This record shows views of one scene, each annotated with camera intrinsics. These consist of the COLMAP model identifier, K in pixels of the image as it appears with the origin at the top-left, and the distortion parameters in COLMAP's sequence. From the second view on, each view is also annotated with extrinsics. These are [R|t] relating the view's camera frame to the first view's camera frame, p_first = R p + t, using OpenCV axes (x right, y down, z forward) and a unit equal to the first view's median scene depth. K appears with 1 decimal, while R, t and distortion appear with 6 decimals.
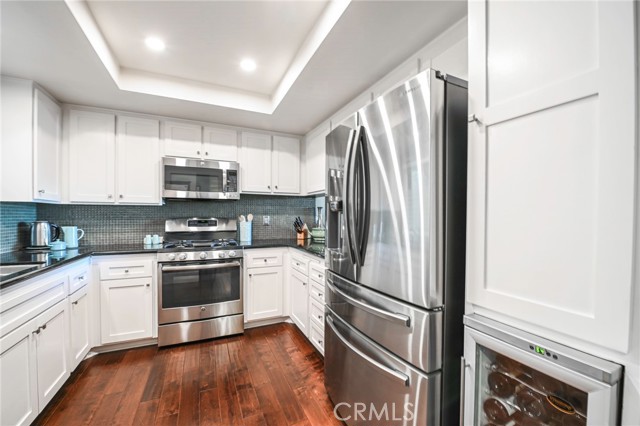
lens RADIAL K [[264.1, 0, 323.9], [0, 264.1, 214.0], [0, 0, 1]] dist [-0.022540, -0.000170]
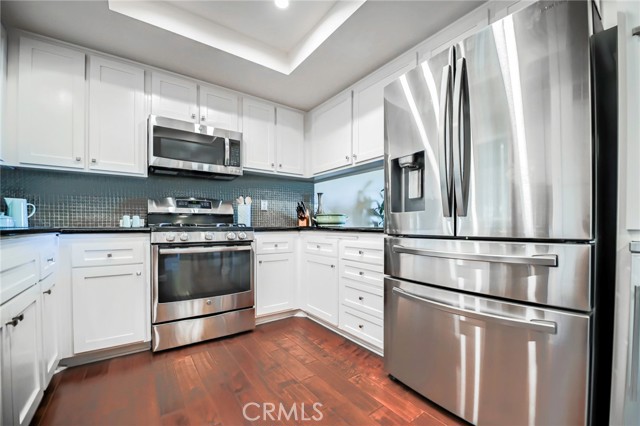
lens RADIAL K [[264.1, 0, 305.2], [0, 264.1, 233.0], [0, 0, 1]] dist [-0.022540, -0.000170]
pose [[0.982528, -0.004458, 0.186059, -0.311151], [0.003419, 0.999977, 0.005903, 0.139513], [-0.186081, -0.005164, 0.982521, 0.136169]]
